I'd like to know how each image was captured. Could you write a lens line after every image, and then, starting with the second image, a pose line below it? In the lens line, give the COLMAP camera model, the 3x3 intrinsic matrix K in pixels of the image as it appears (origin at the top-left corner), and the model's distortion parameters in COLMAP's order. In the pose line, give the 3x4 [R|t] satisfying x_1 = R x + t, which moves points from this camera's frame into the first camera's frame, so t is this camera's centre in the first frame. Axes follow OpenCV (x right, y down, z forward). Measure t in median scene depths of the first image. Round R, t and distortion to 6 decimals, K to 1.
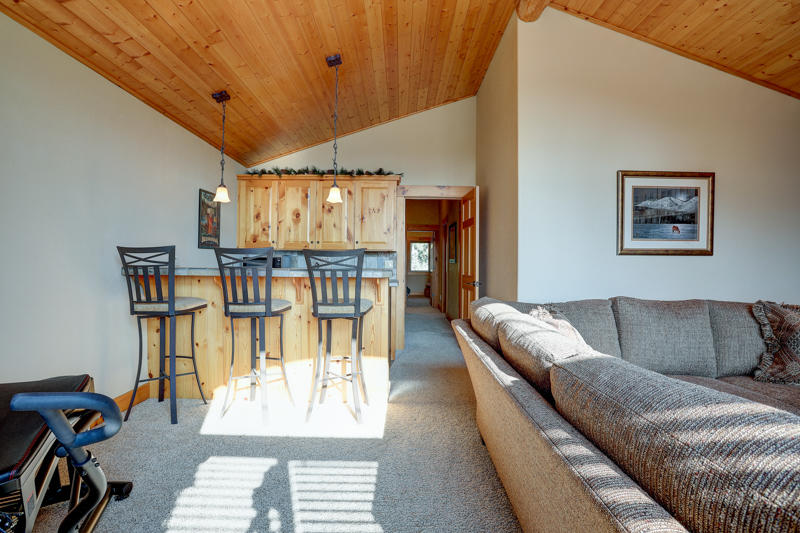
lens RADIAL K [[391.1, 0, 400.0], [0, 391.1, 266.5], [0, 0, 1]] dist [-0.041534, -0.000008]
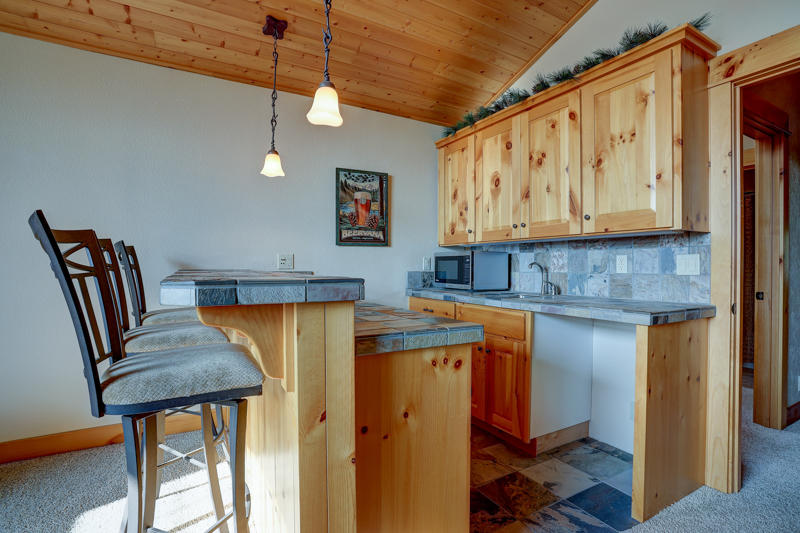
lens RADIAL K [[391.1, 0, 400.0], [0, 391.1, 266.5], [0, 0, 1]] dist [-0.041534, -0.000008]
pose [[0.484229, -0.001581, -0.874940, 0.179543], [-0.004964, 0.999977, -0.004554, -0.001769], [0.874927, 0.006549, 0.484210, 0.589364]]
